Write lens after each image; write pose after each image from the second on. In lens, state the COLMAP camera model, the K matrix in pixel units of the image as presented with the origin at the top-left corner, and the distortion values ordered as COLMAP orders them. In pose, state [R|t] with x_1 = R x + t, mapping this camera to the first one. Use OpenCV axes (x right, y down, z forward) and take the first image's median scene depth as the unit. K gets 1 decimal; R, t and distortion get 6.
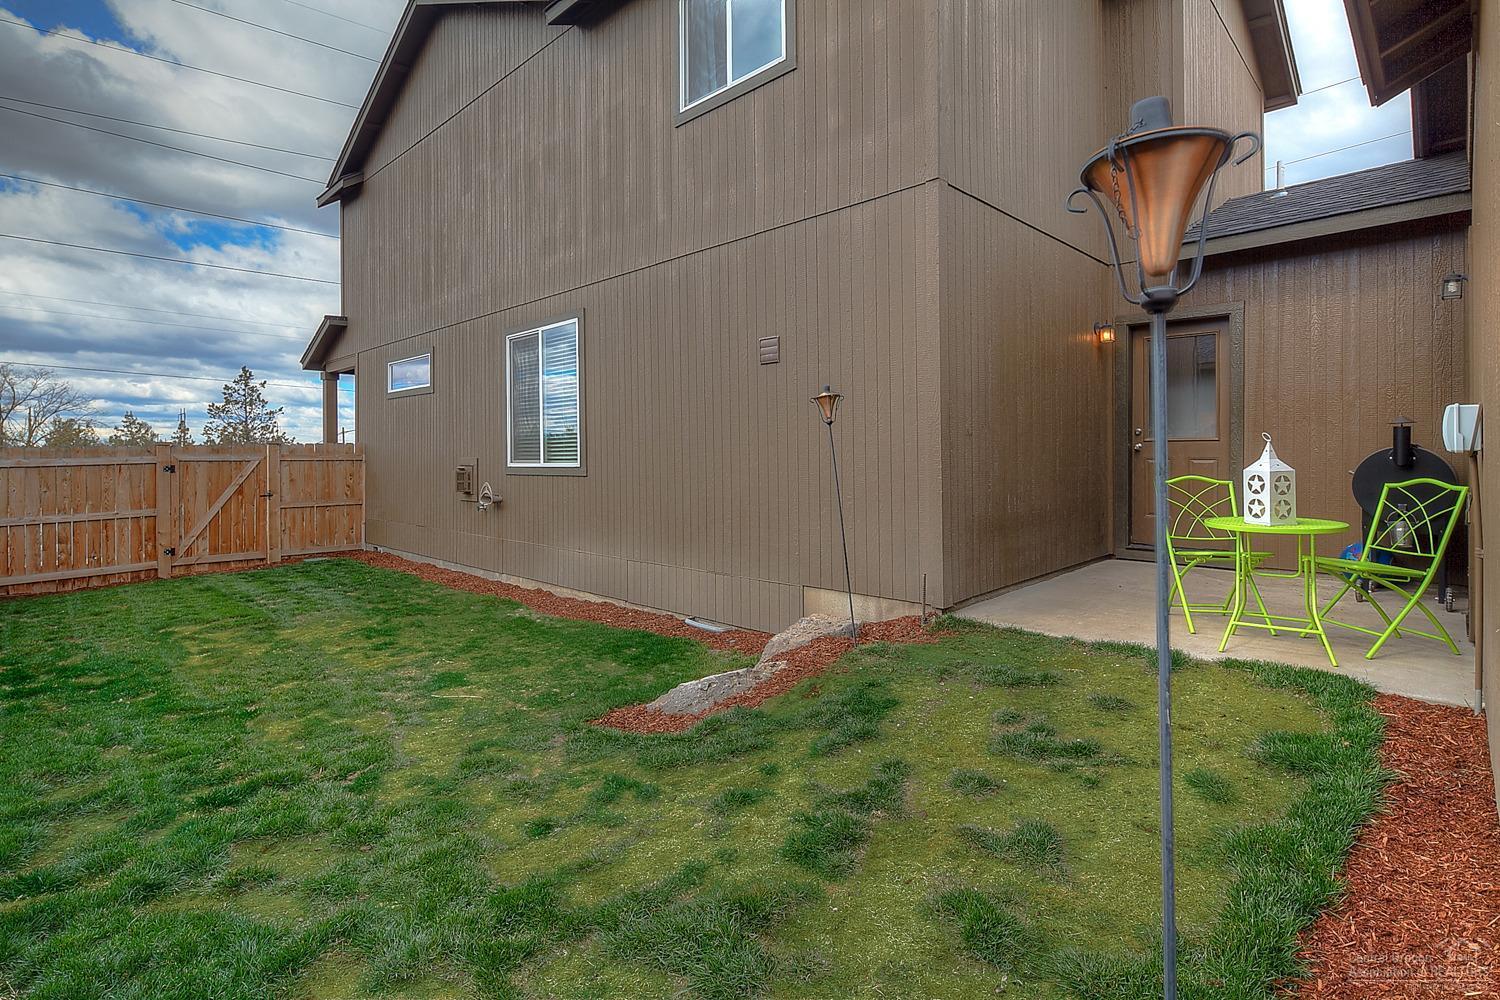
lens RADIAL K [[729.0, 0, 750.3], [0, 729.0, 447.8], [0, 0, 1]] dist [0.003981, -0.004962]
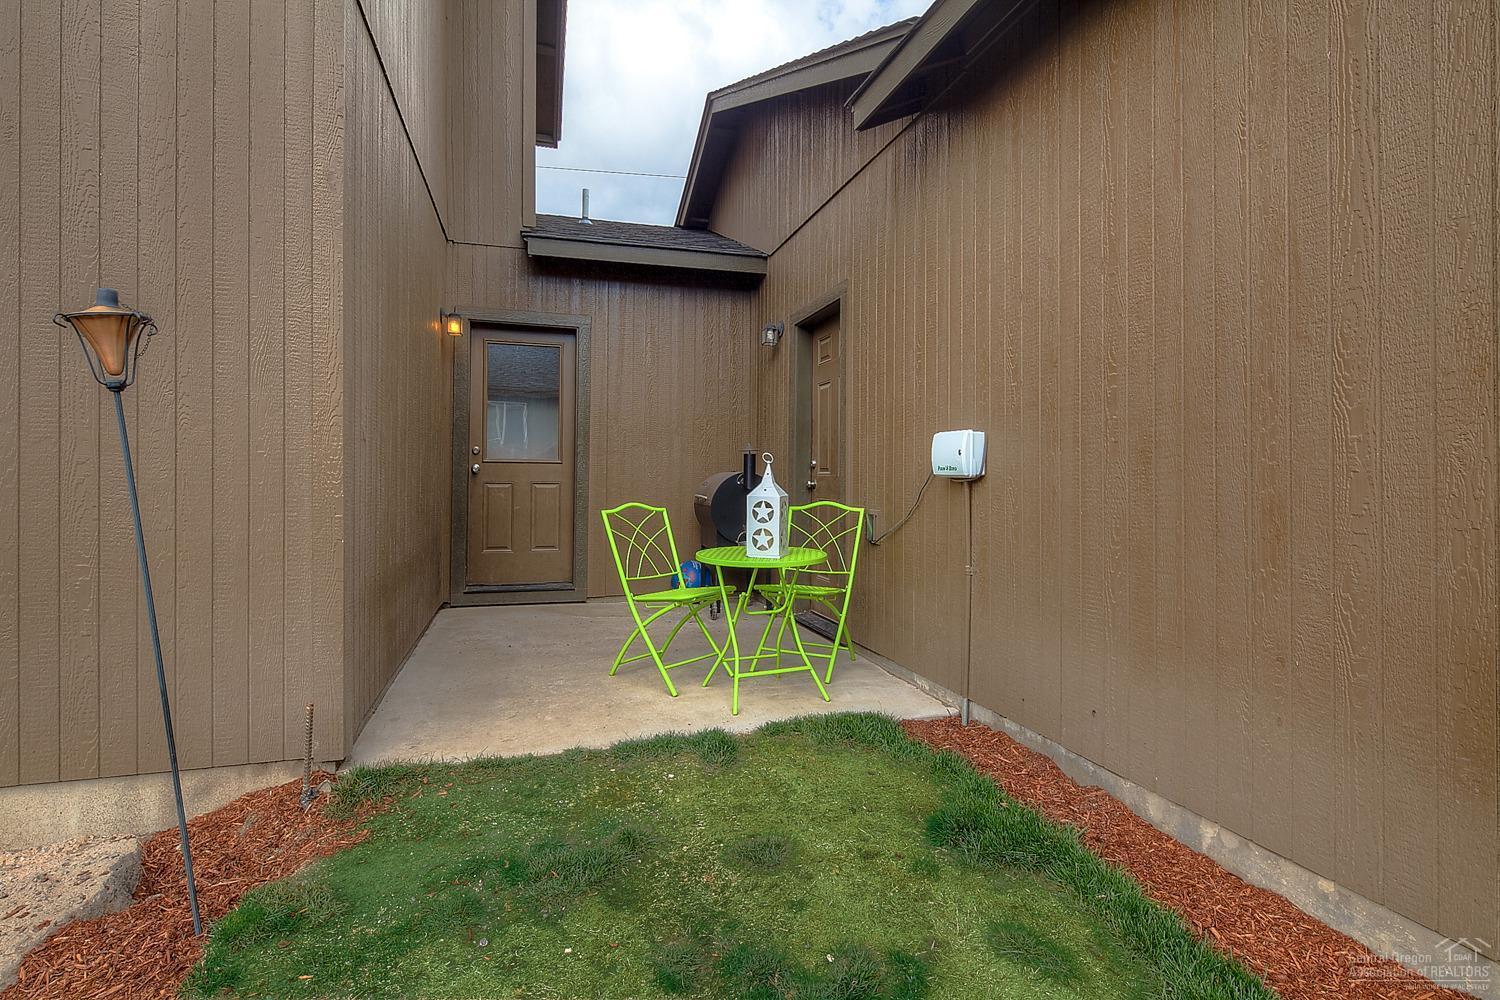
lens RADIAL K [[726.6, 0, 748.1], [0, 726.6, 482.9], [0, 0, 1]] dist [-0.000134, -0.000267]
pose [[0.490899, 0.003302, 0.871210, -0.077681], [-0.014040, 0.999893, 0.004121, 0.013657], [-0.871103, -0.014255, 0.490893, 0.656294]]
